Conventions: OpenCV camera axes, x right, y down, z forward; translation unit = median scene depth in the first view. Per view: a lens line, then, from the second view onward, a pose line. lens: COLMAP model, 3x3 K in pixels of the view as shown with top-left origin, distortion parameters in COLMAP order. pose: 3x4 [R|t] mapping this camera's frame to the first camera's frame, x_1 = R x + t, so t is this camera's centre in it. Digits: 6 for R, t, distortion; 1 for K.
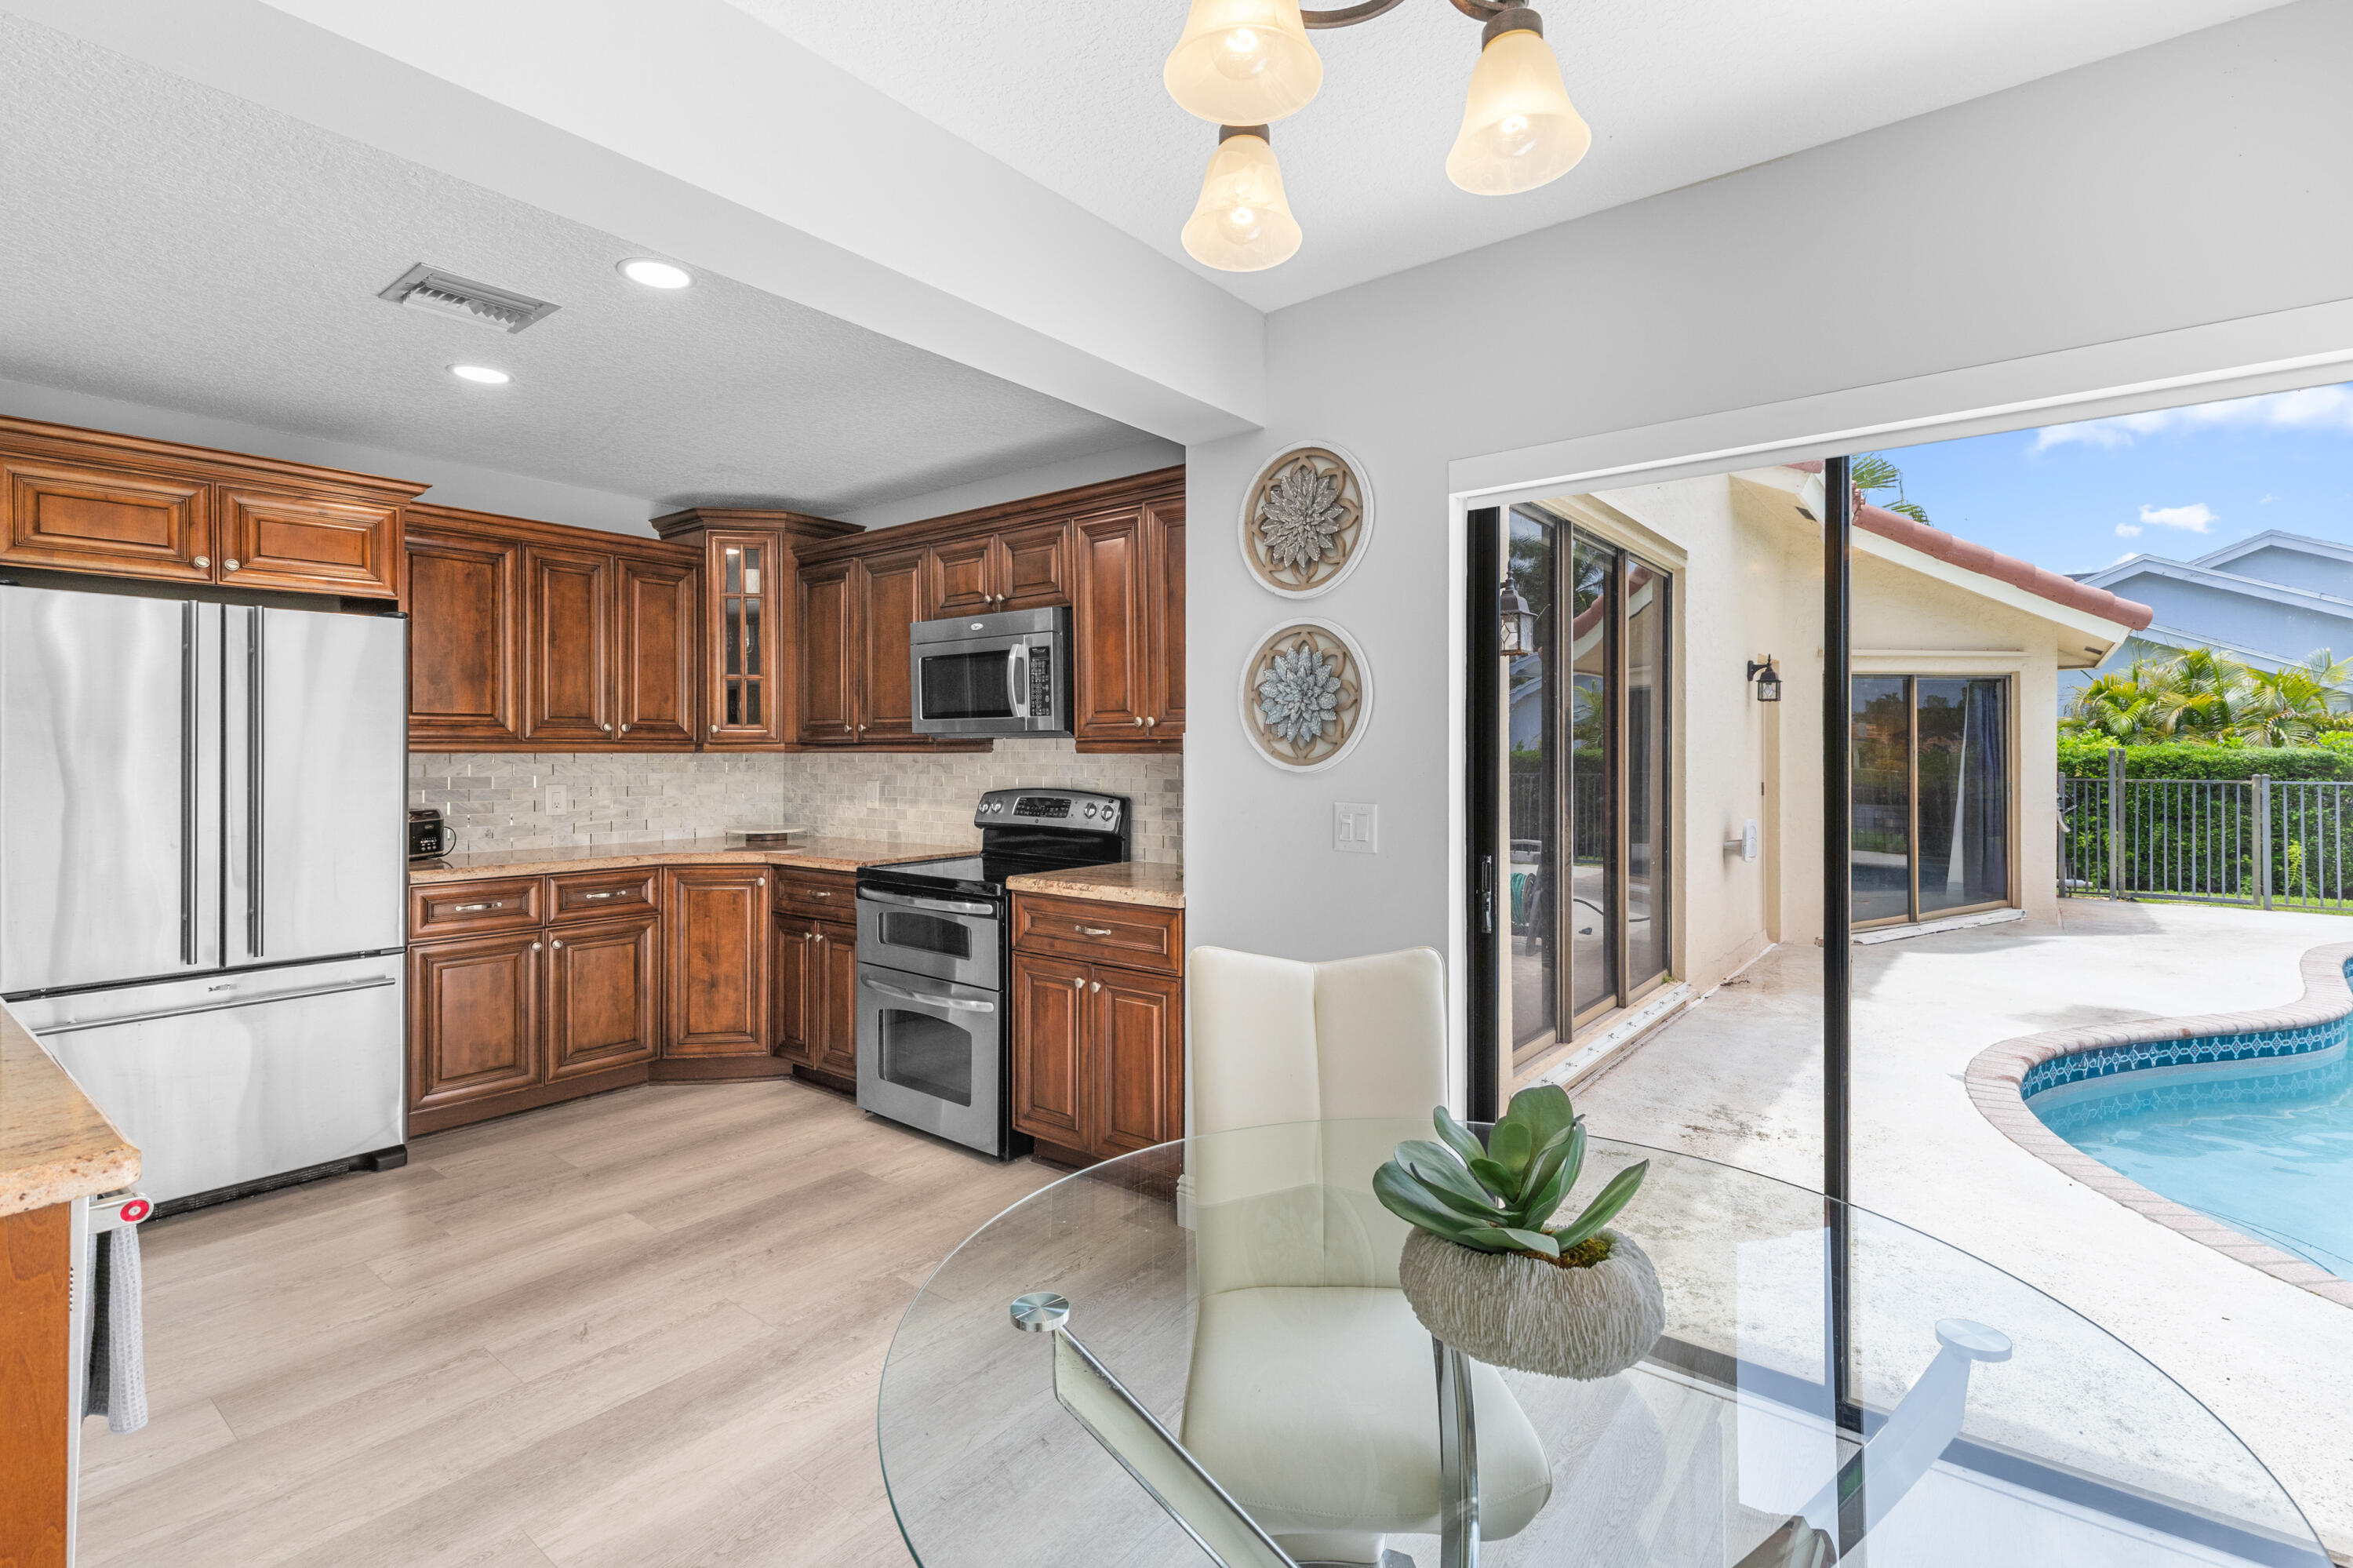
lens RADIAL K [[1086.0, 0, 1171.9], [0, 1086.0, 767.2], [0, 0, 1]] dist [0.001150, -0.000102]
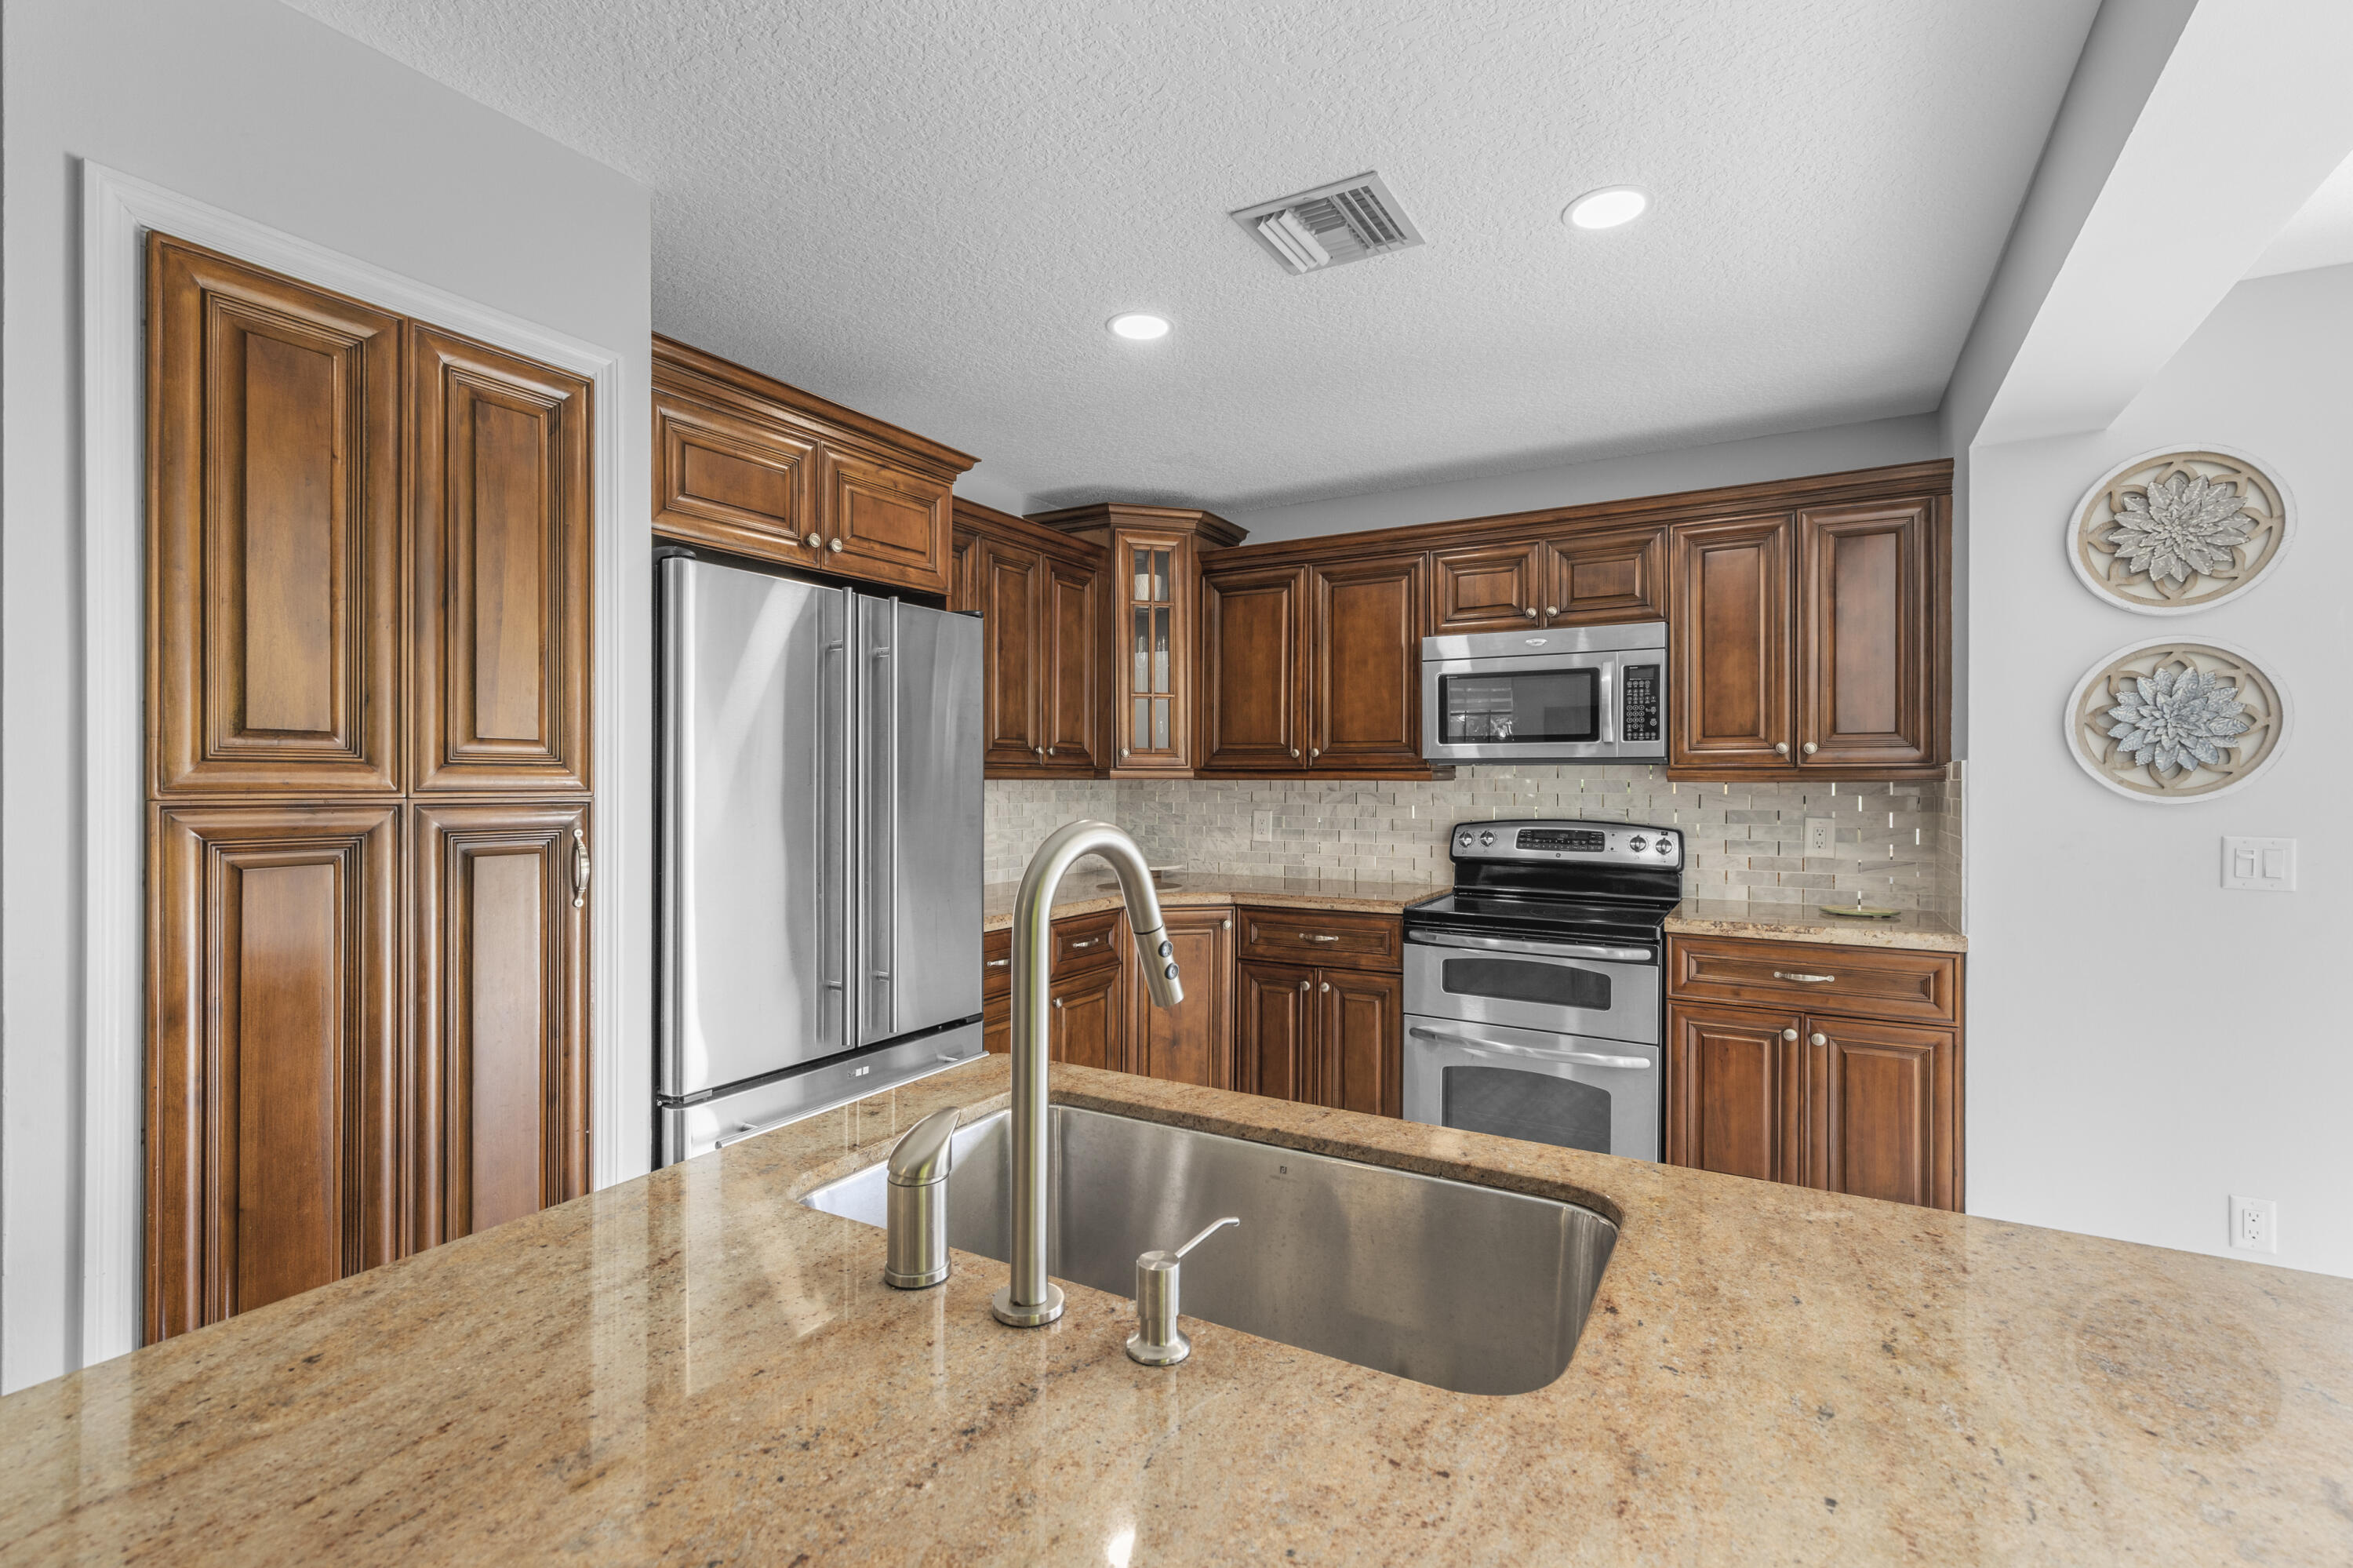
lens RADIAL K [[1086.0, 0, 1171.2], [0, 1086.0, 792.8], [0, 0, 1]] dist [0.001150, -0.000102]
pose [[0.991848, 0.003473, 0.127376, -0.652669], [-0.002994, 0.999988, -0.003953, 0.001426], [-0.127388, 0.003540, 0.991847, 0.150669]]
